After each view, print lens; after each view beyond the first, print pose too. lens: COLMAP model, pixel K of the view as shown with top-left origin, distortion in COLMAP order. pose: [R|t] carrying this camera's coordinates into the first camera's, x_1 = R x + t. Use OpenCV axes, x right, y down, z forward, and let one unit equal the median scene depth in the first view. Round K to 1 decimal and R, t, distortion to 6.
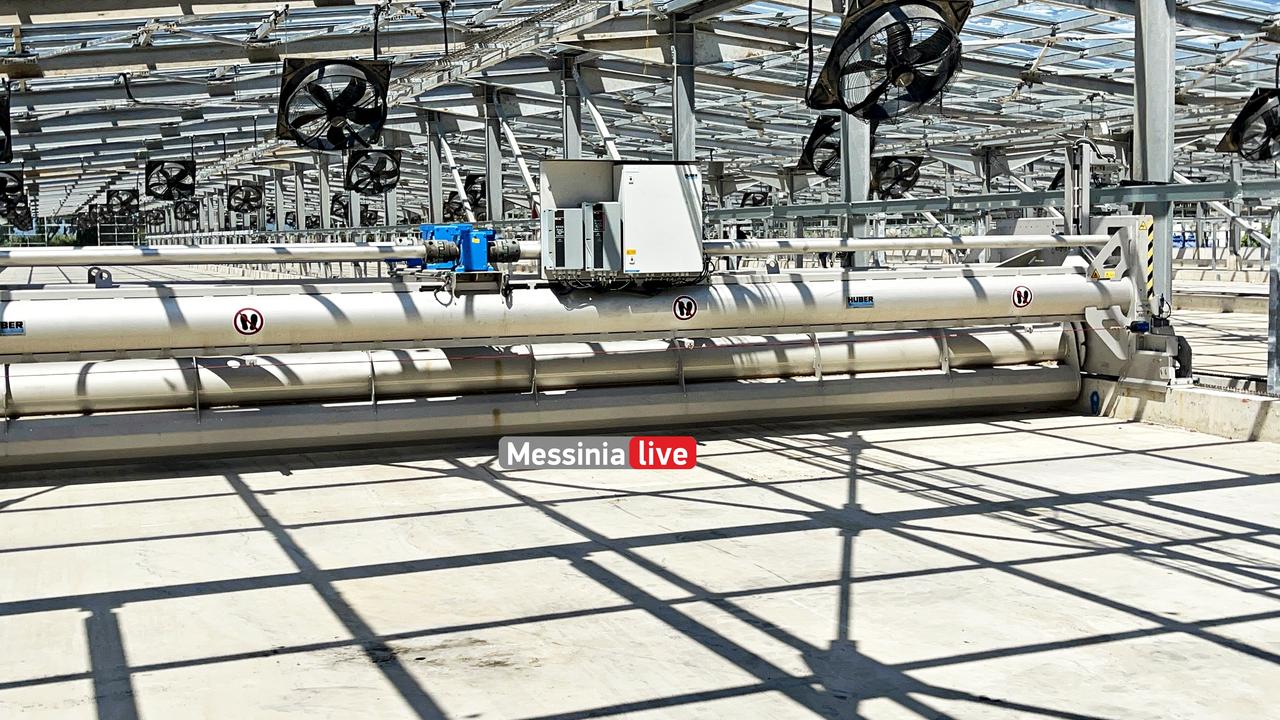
lens RADIAL K [[1568.9, 0, 651.4], [0, 1568.9, 362.9], [0, 0, 1]] dist [0.054165, 0.000000]
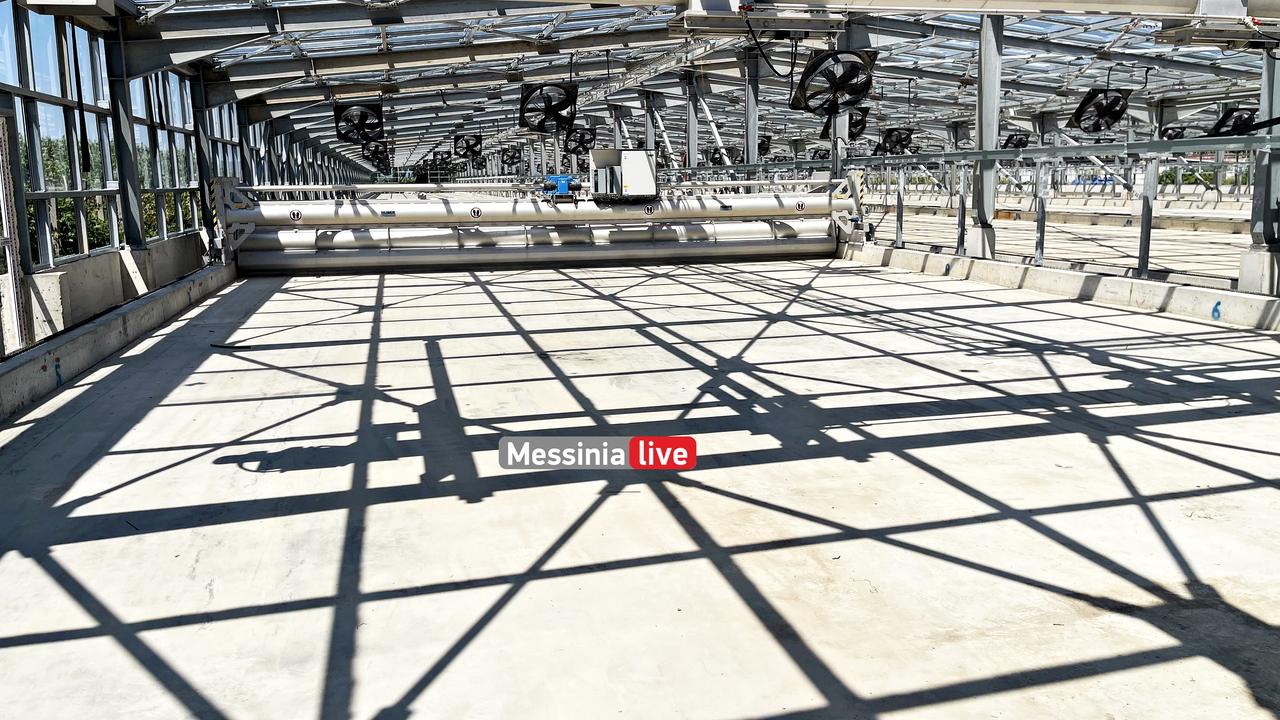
lens RADIAL K [[982.4, 0, 634.1], [0, 982.4, 346.5], [0, 0, 1]] dist [0.073489, -0.093673]
pose [[0.991036, 0.020763, -0.131973, 0.034670], [-0.008934, 0.995938, 0.089601, 0.006663], [0.133297, -0.087619, 0.987195, -0.096899]]
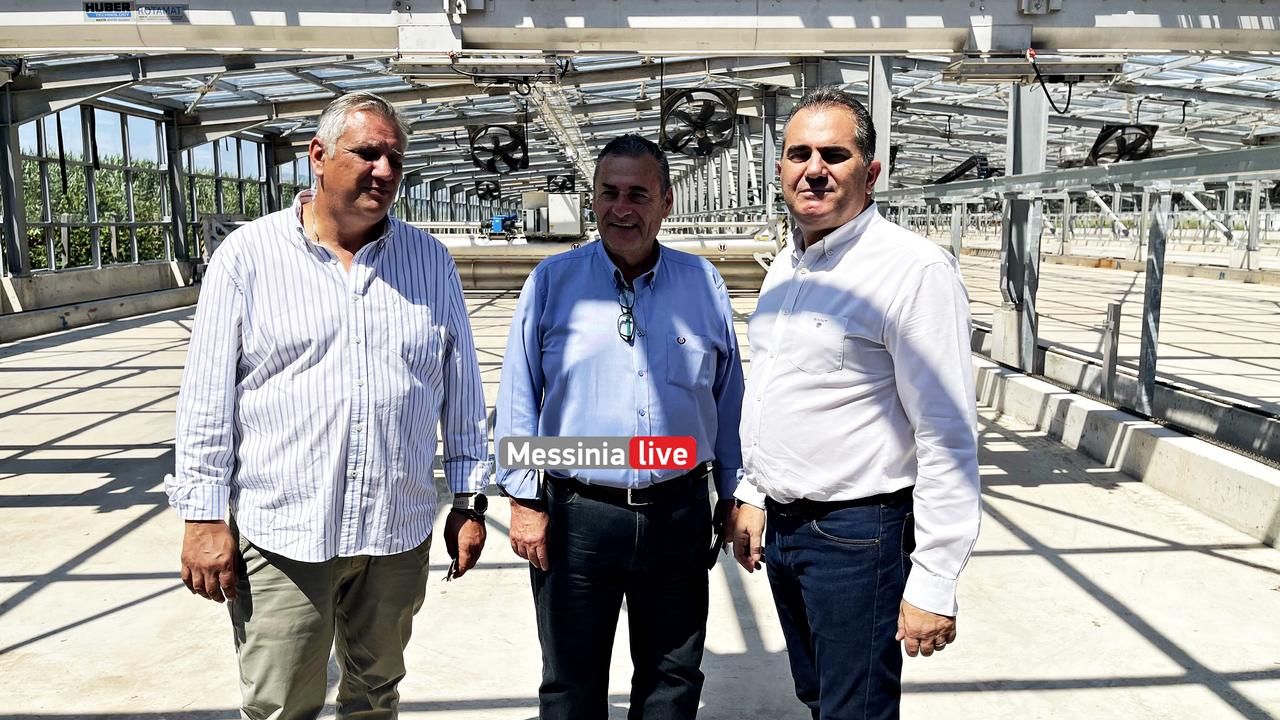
lens RADIAL K [[982.4, 0, 635.3], [0, 982.4, 354.4], [0, 0, 1]] dist [0.073489, -0.093673]
pose [[0.934226, 0.058818, -0.351797, 0.230261], [-0.038188, 0.997135, 0.065302, -0.001485], [0.354630, -0.047573, 0.933796, -0.034186]]
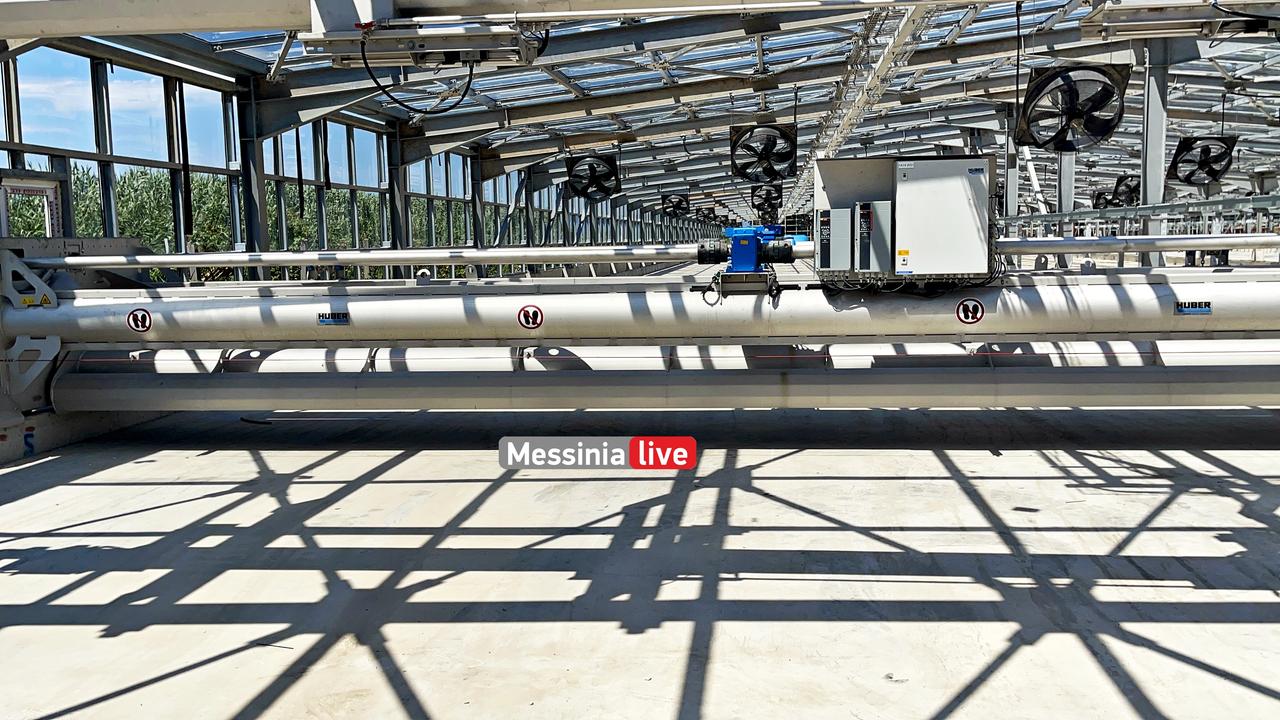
lens RADIAL K [[1122.2, 0, 644.6], [0, 1122.2, 358.4], [0, 0, 1]] dist [0.061189, -0.052896]
pose [[0.881395, 0.046225, -0.470113, 0.141142], [-0.030488, 0.998692, 0.041039, -0.000911], [0.471395, -0.021839, 0.881652, -0.034090]]
